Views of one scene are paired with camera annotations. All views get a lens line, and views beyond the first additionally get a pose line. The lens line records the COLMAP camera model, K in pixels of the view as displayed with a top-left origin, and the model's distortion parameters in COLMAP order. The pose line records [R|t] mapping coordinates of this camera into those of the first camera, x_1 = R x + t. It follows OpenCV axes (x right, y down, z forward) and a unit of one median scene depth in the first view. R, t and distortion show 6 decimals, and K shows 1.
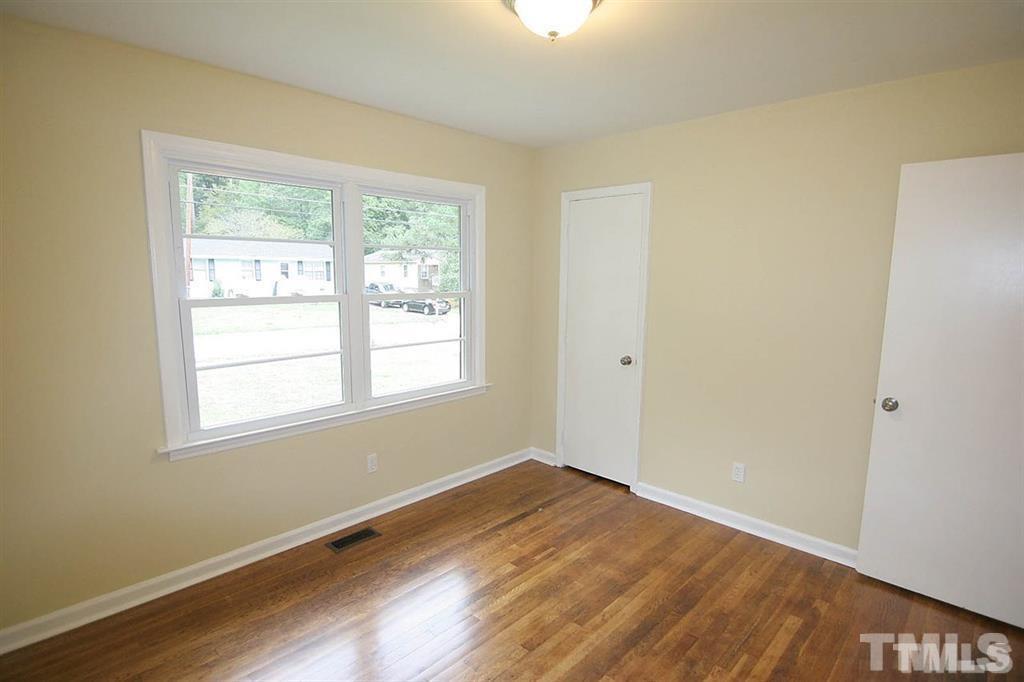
lens RADIAL K [[521.2, 0, 517.9], [0, 521.2, 347.6], [0, 0, 1]] dist [0.000619, -0.015152]
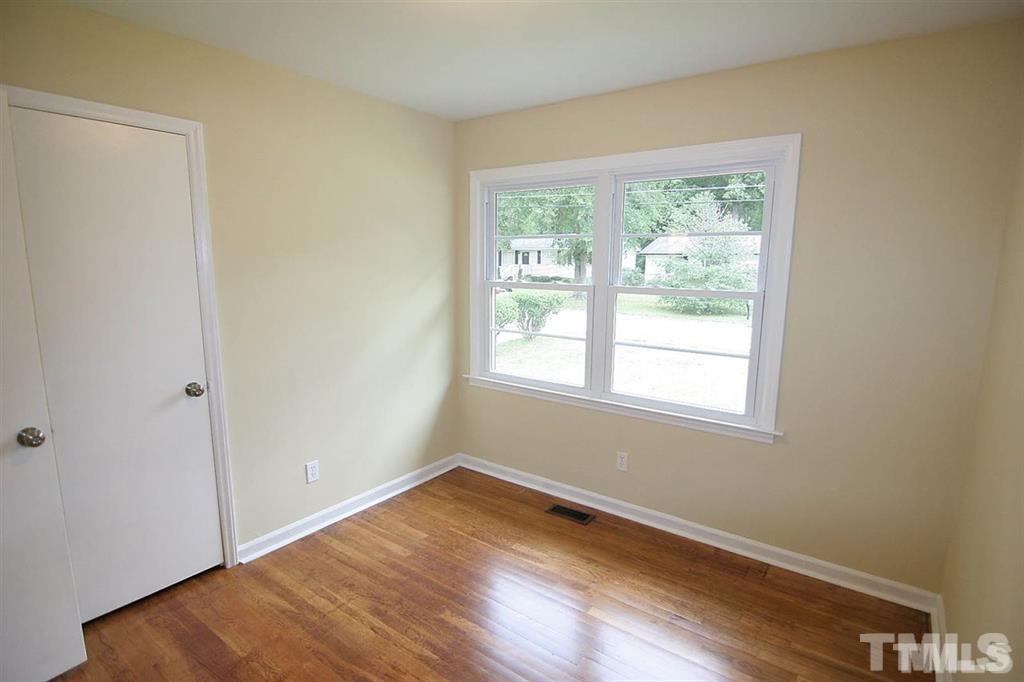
lens RADIAL K [[521.2, 0, 517.9], [0, 521.2, 347.6], [0, 0, 1]] dist [0.000619, -0.015152]
pose [[0.136763, 0.157348, -0.978027, 0.632190], [-0.152999, 0.978812, 0.136079, -0.091117], [0.978717, 0.131027, 0.157939, 0.651619]]
